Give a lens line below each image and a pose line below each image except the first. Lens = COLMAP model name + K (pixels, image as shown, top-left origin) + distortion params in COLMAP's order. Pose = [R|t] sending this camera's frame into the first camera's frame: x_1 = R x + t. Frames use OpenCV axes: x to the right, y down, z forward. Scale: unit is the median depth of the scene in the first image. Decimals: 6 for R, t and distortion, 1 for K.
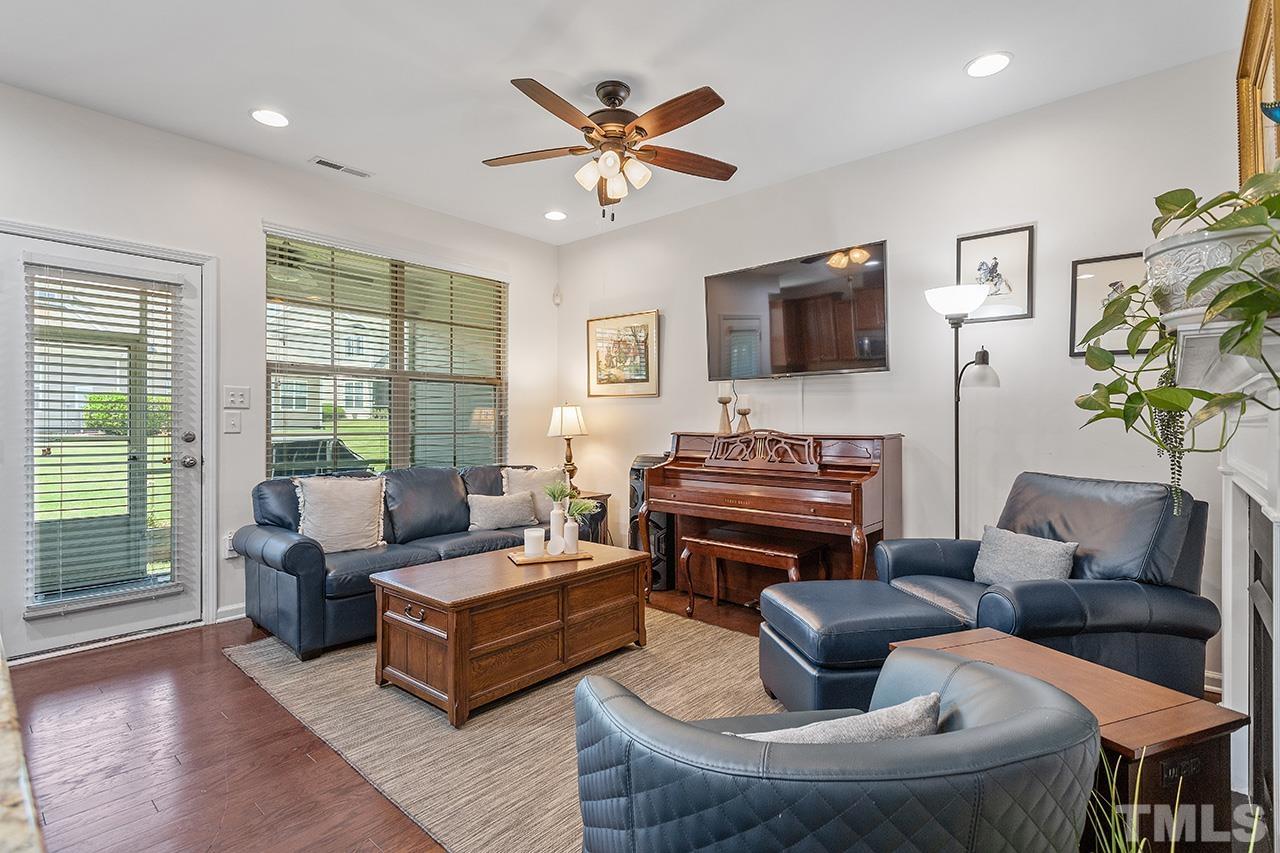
lens RADIAL K [[605.0, 0, 641.0], [0, 605.0, 422.3], [0, 0, 1]] dist [-0.001263, 0.002511]
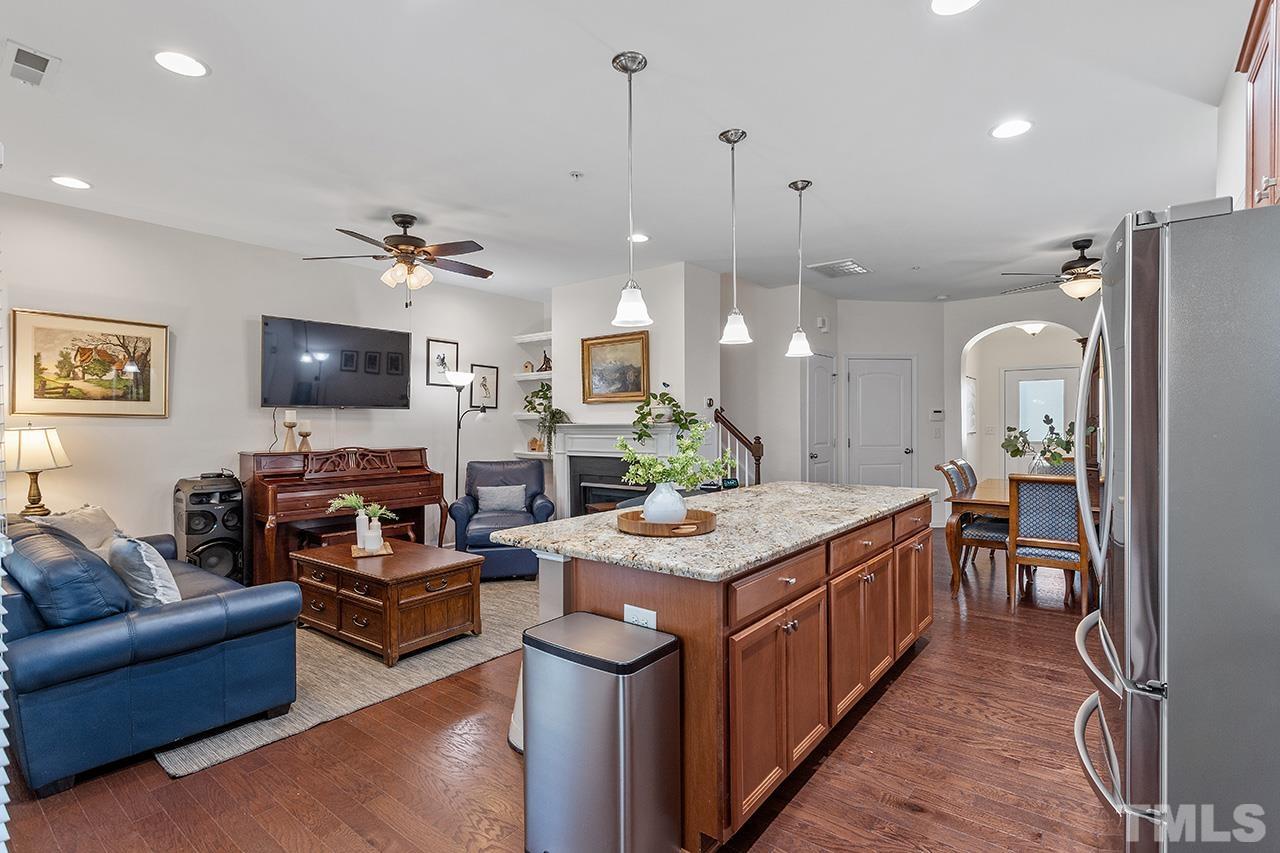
lens RADIAL K [[605.0, 0, 644.4], [0, 605.0, 431.6], [0, 0, 1]] dist [-0.001263, 0.002511]
pose [[-0.057171, -0.014555, 0.998258, -1.314790], [0.004041, 0.999882, 0.014810, -0.044835], [-0.998356, 0.004881, -0.057105, 0.435017]]
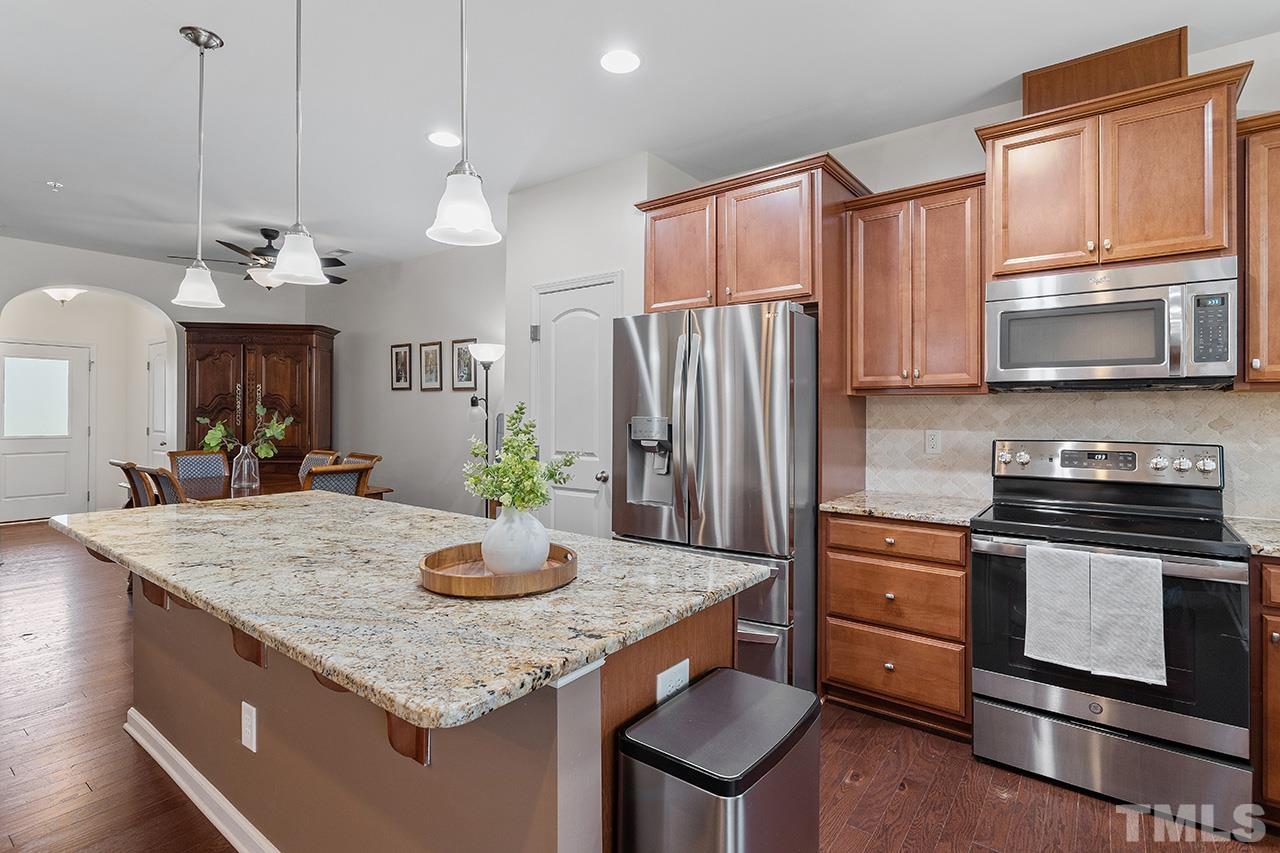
lens RADIAL K [[605.0, 0, 646.7], [0, 605.0, 406.1], [0, 0, 1]] dist [-0.001263, 0.002511]
pose [[-0.997090, -0.008178, -0.075790, -0.709323], [-0.007092, 0.999869, -0.014579, -0.041319], [0.075899, -0.013999, -0.997017, 0.809851]]
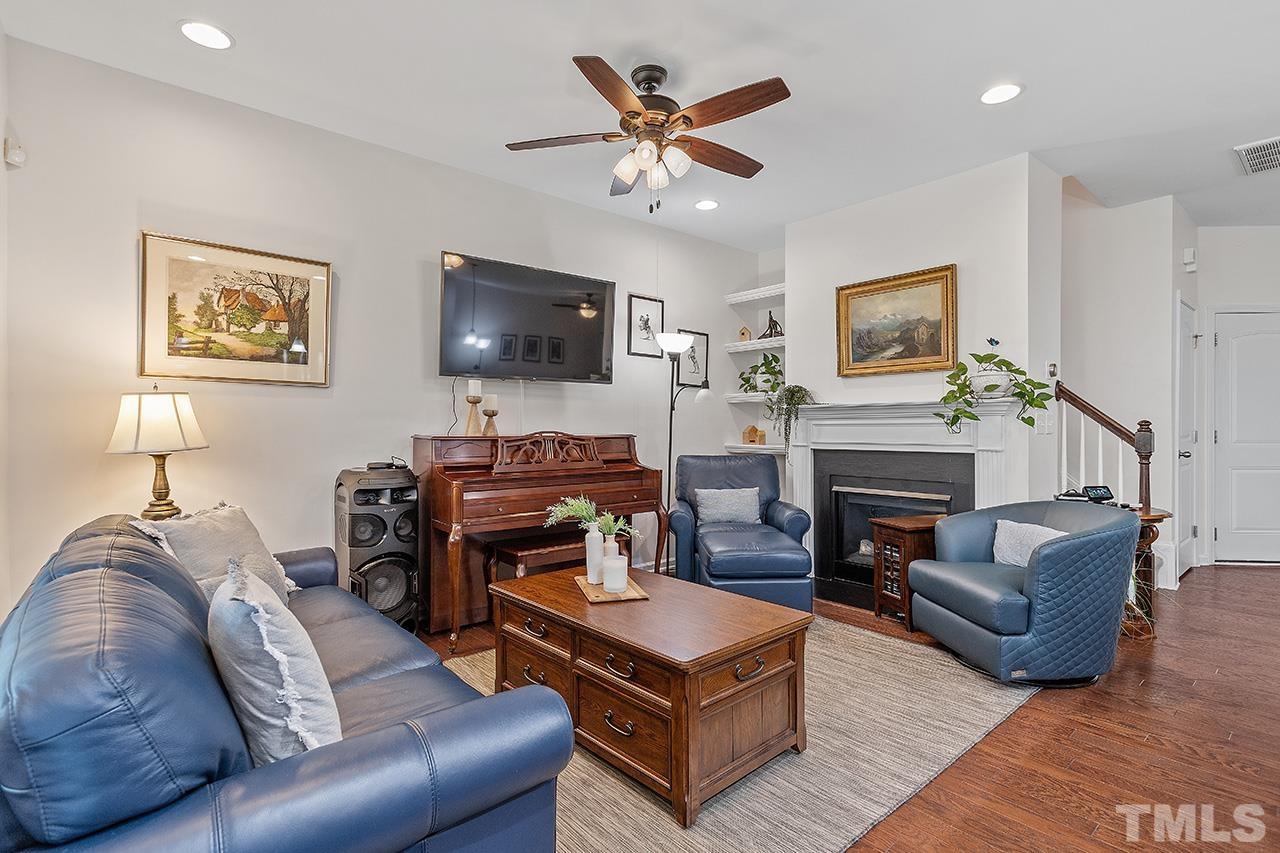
lens RADIAL K [[605.0, 0, 641.9], [0, 605.0, 430.8], [0, 0, 1]] dist [-0.001263, 0.002511]
pose [[0.140499, -0.008829, 0.990041, -0.847171], [0.000534, 0.999961, 0.008842, 0.002199], [-0.990081, -0.000713, 0.140498, 0.750145]]
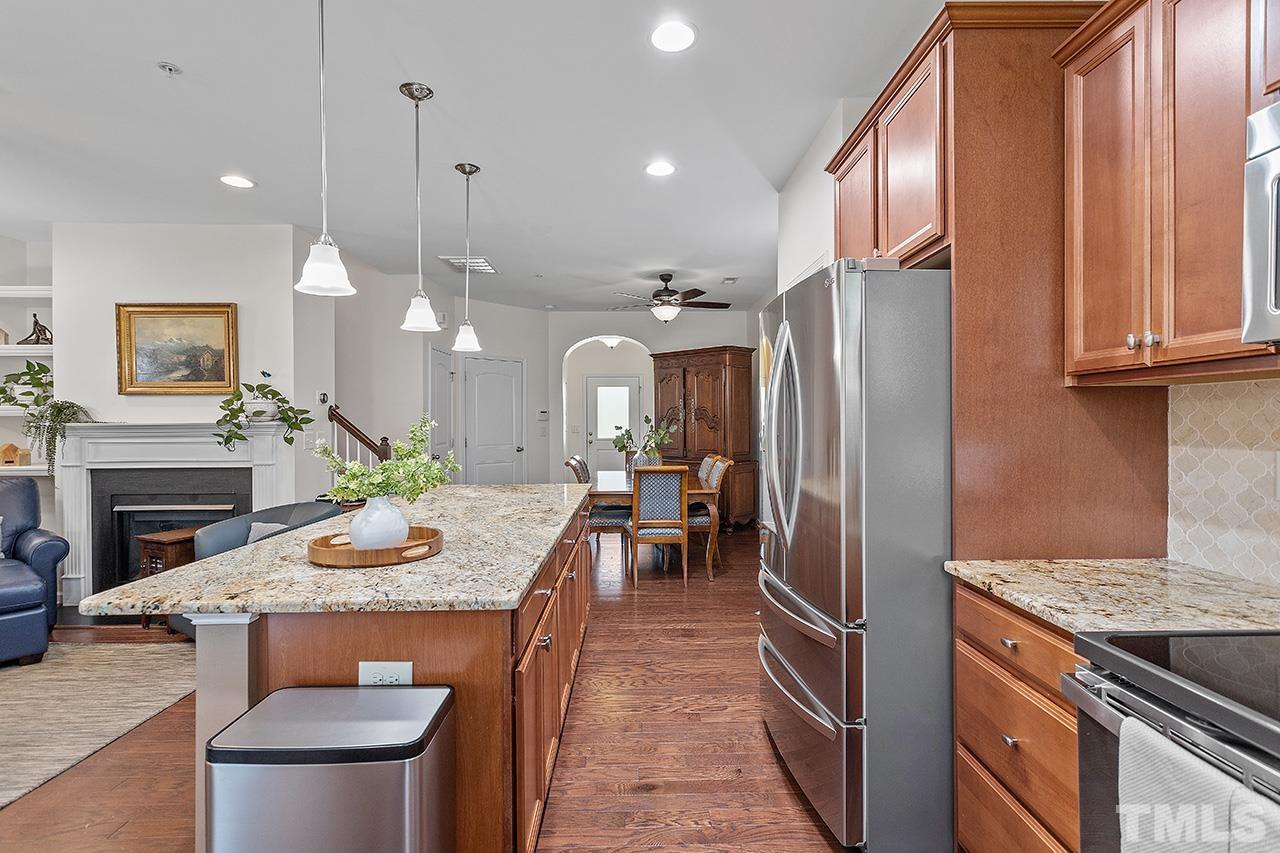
lens RADIAL K [[605.0, 0, 646.2], [0, 605.0, 424.8], [0, 0, 1]] dist [-0.001263, 0.002511]
pose [[-0.677267, -0.003205, 0.735730, -1.197847], [0.002017, 0.999979, 0.006213, -0.043986], [-0.735734, 0.005691, -0.677246, 0.561555]]
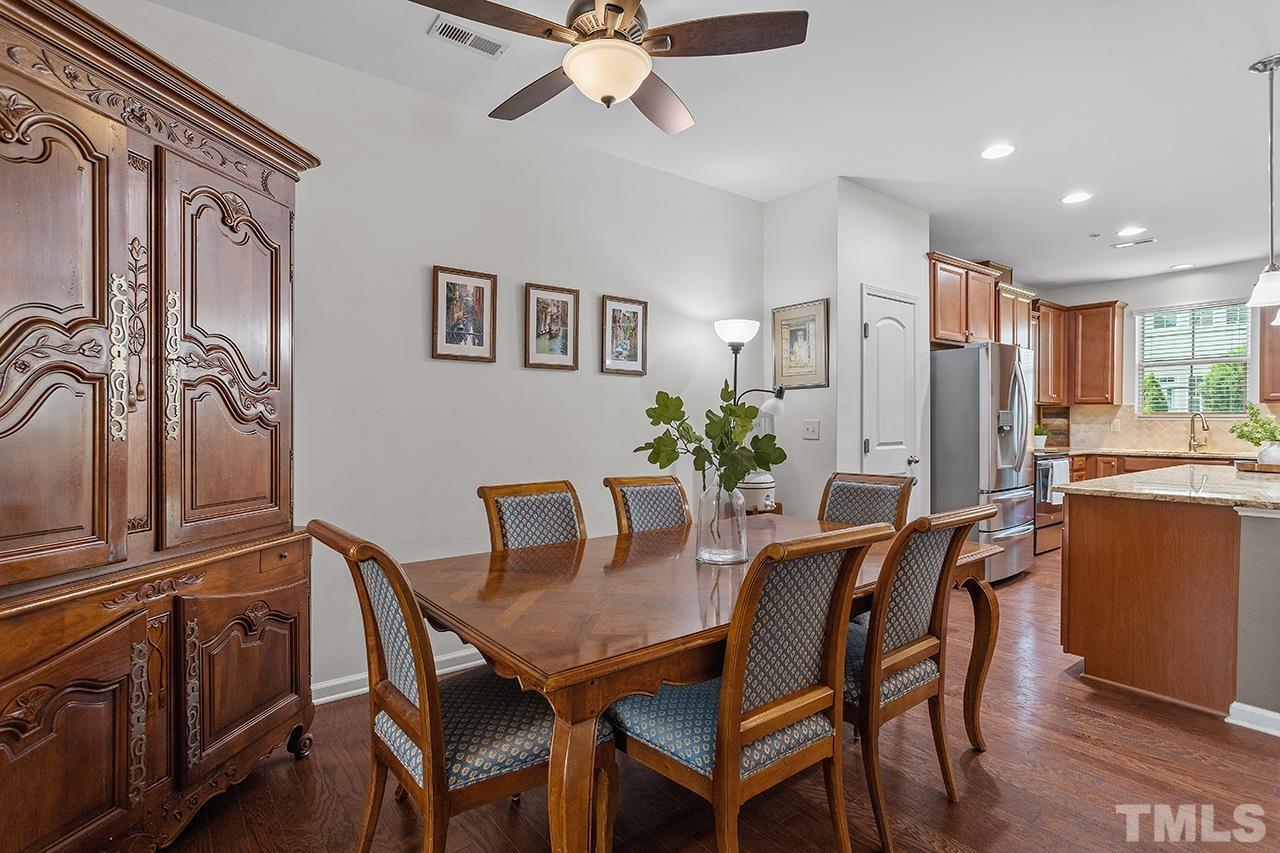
lens RADIAL K [[605.0, 0, 648.8], [0, 605.0, 427.6], [0, 0, 1]] dist [-0.001263, 0.002511]
pose [[-0.201644, 0.007715, -0.979429, 0.644002], [0.002925, 0.999969, 0.007275, -0.016092], [0.979455, -0.001397, -0.201660, -0.507363]]
